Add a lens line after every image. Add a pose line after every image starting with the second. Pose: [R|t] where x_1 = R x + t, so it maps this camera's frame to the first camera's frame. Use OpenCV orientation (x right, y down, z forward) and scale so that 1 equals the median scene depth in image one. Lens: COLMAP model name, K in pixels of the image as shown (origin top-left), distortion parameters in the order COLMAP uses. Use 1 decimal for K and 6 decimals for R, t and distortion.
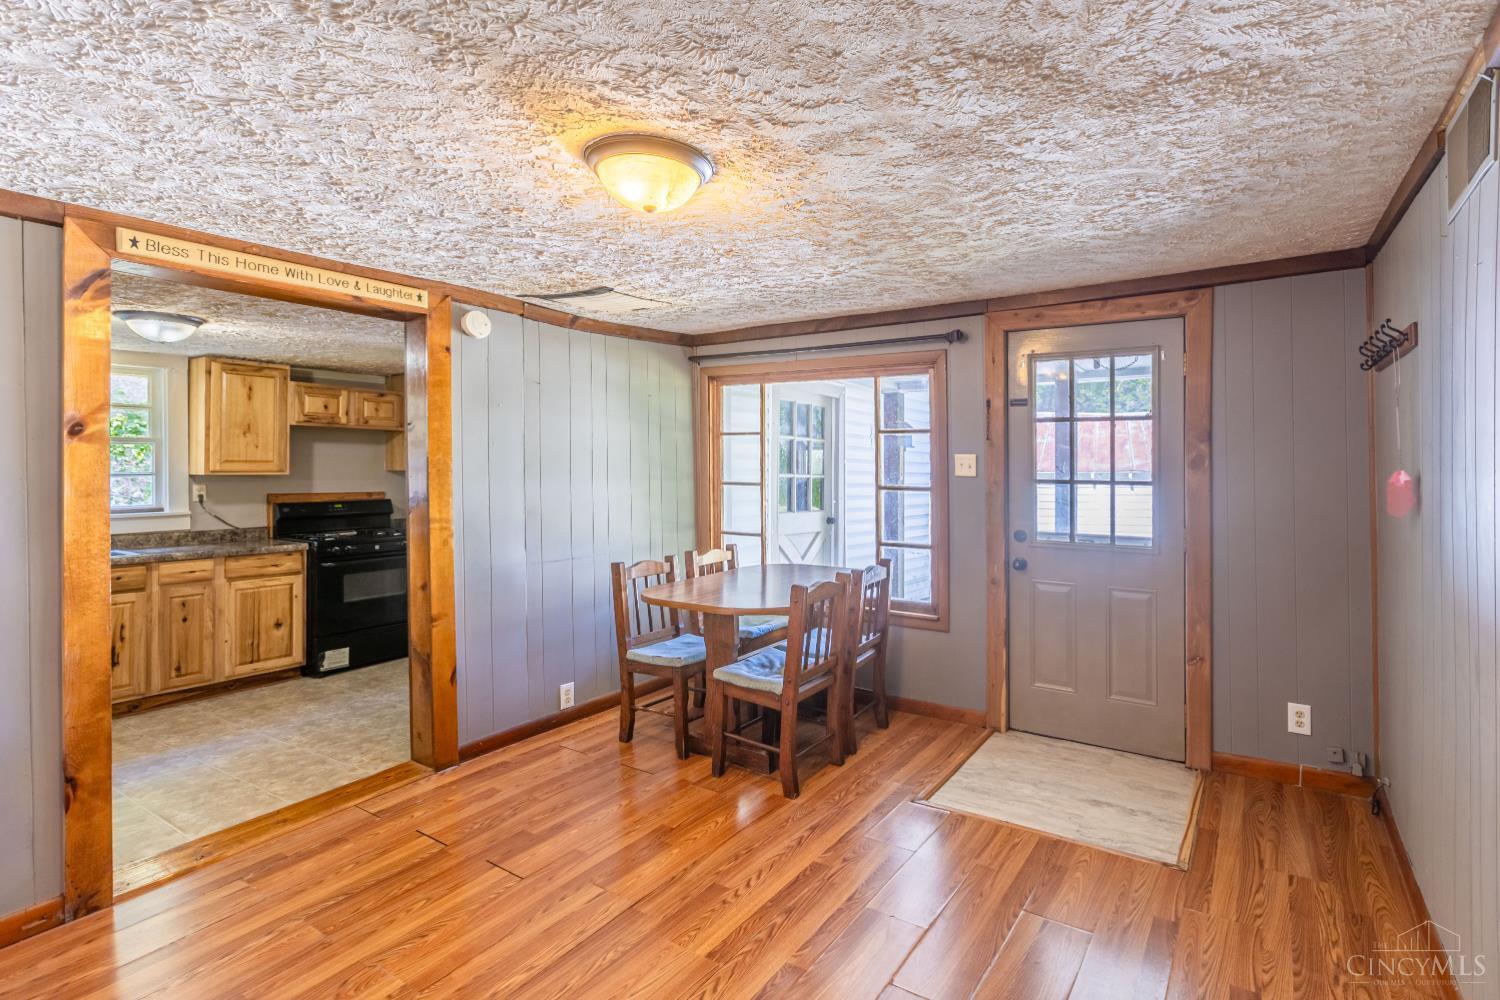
lens RADIAL K [[681.5, 0, 819.4], [0, 681.5, 468.2], [0, 0, 1]] dist [0.000456, -0.001001]
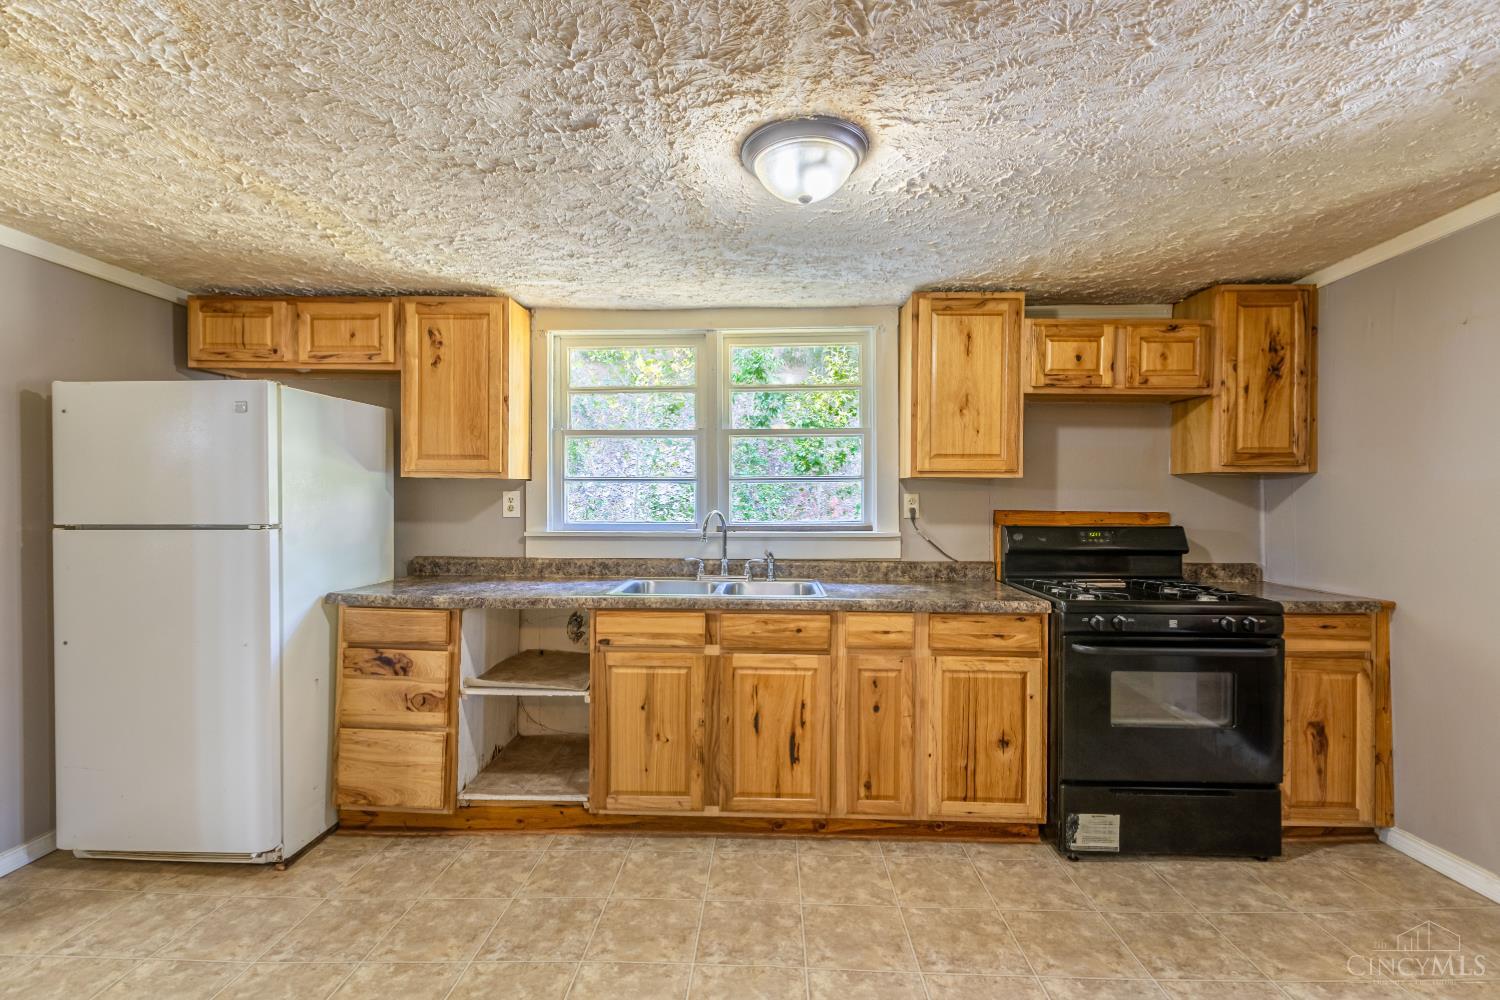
lens RADIAL K [[681.5, 0, 756.1], [0, 681.5, 495.9], [0, 0, 1]] dist [0.000456, -0.001001]
pose [[0.499121, 0.003194, -0.866526, -0.414827], [-0.001687, 0.999995, 0.002714, 0.026165], [0.866531, 0.000107, 0.499124, 0.548942]]
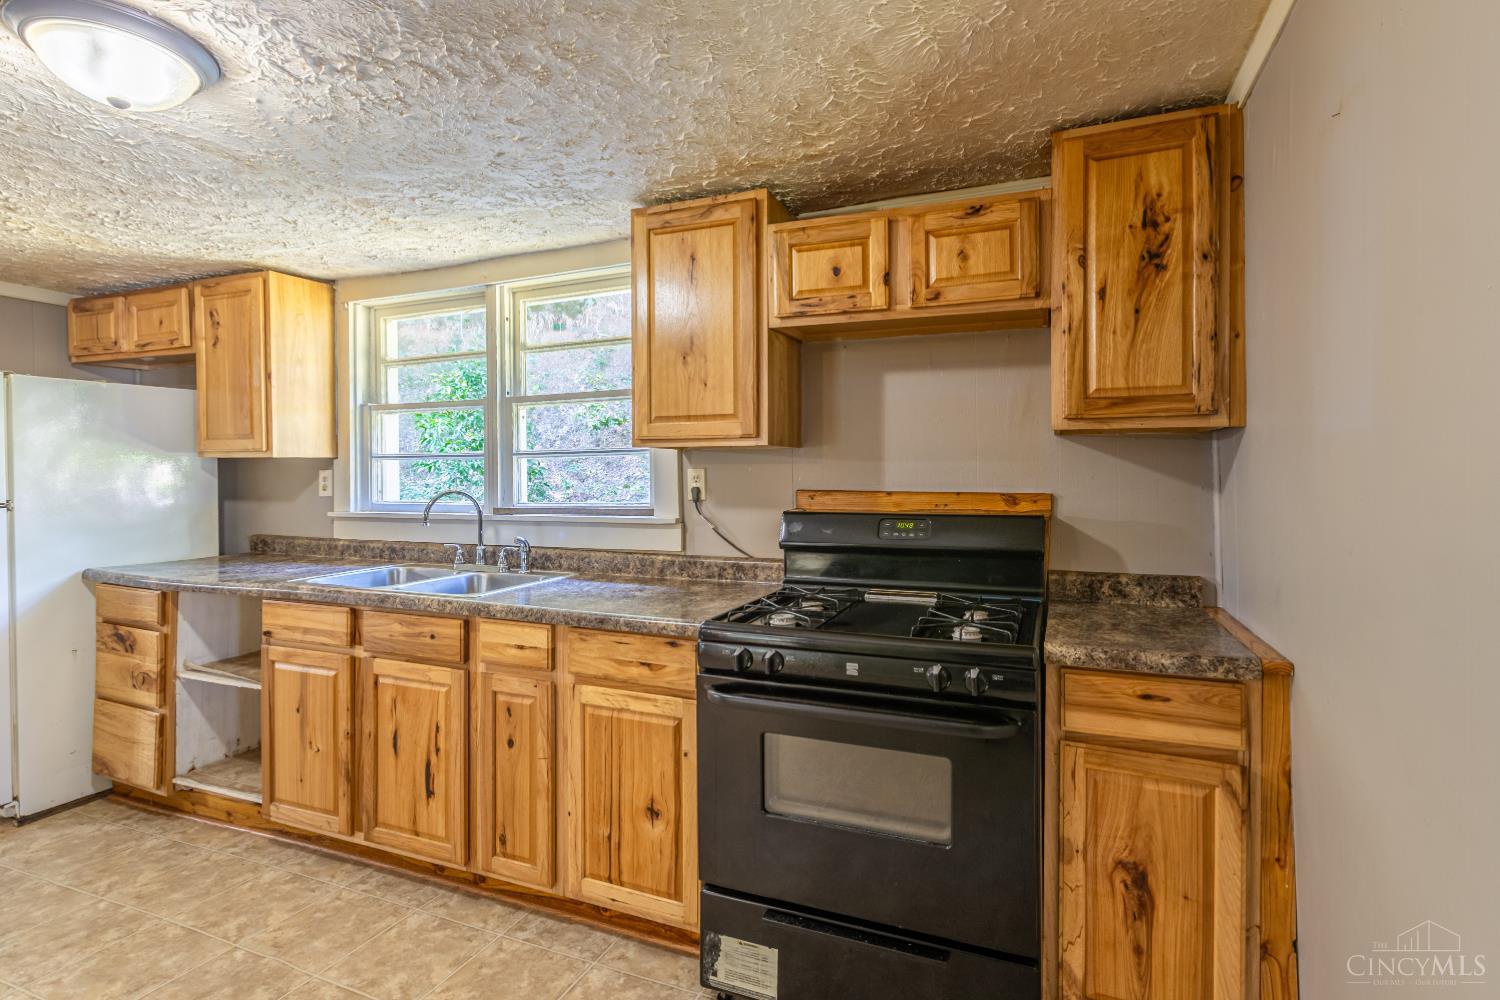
lens RADIAL K [[681.5, 0, 781.1], [0, 681.5, 478.8], [0, 0, 1]] dist [0.000456, -0.001001]
pose [[0.185434, 0.005883, -0.982639, -0.387352], [0.005593, 0.999960, 0.007042, 0.029878], [0.982641, -0.006802, 0.185393, 1.010843]]
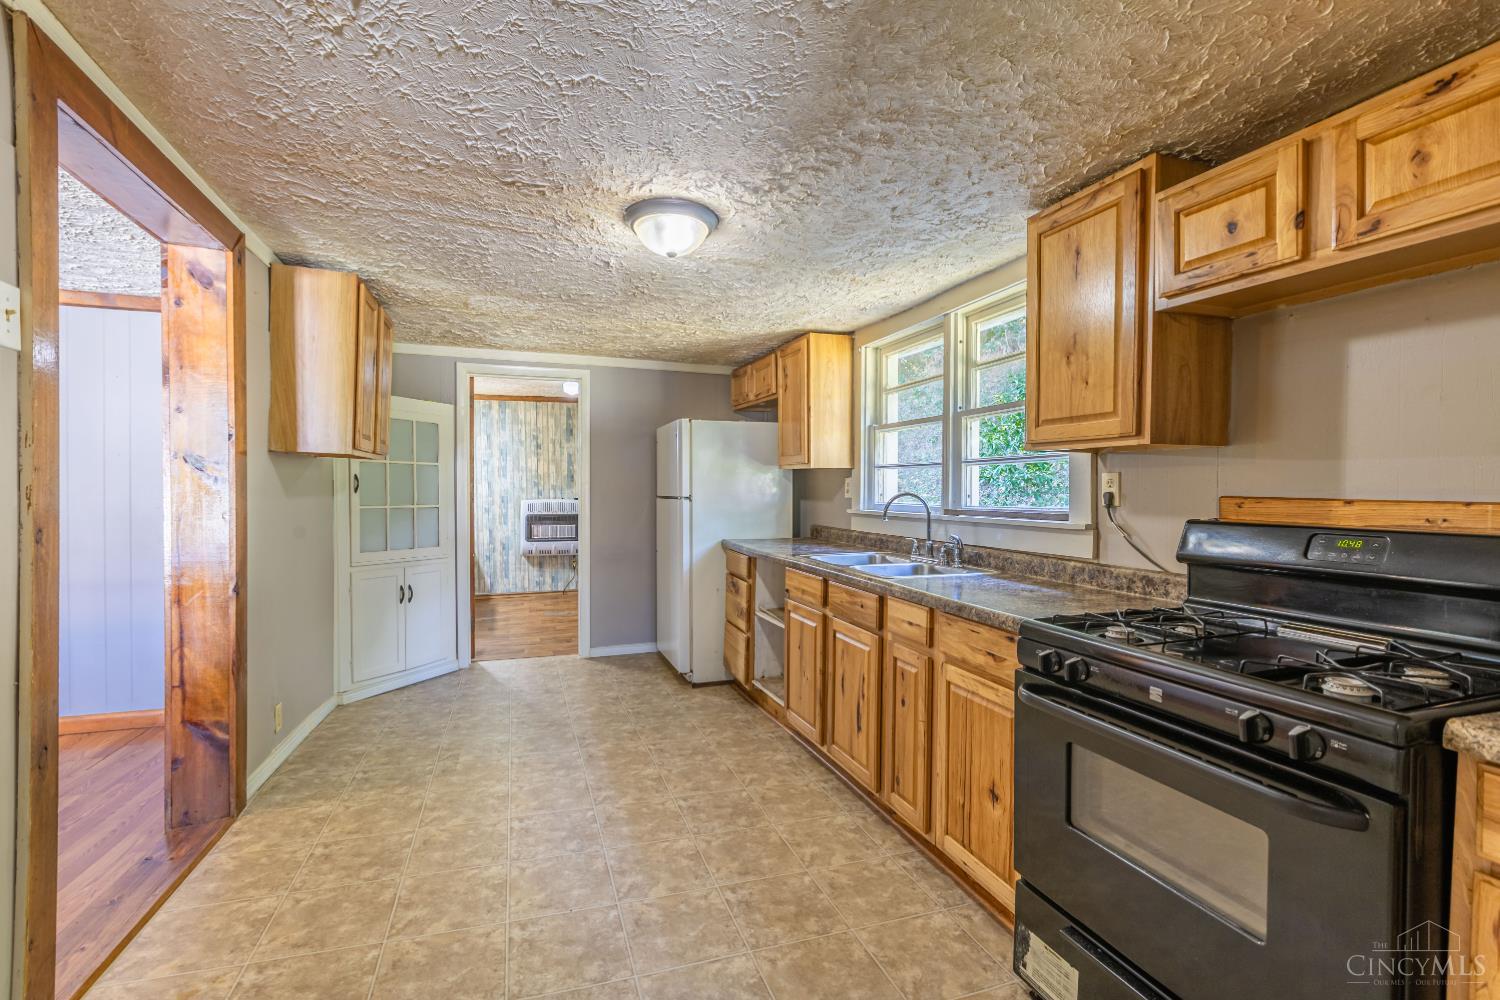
lens RADIAL K [[681.5, 0, 766.6], [0, 681.5, 501.8], [0, 0, 1]] dist [0.000456, -0.001001]
pose [[-0.621320, 0.013984, -0.783432, -0.376045], [-0.002369, 0.999803, 0.019725, 0.038064], [0.783553, 0.014112, -0.621164, 1.162894]]
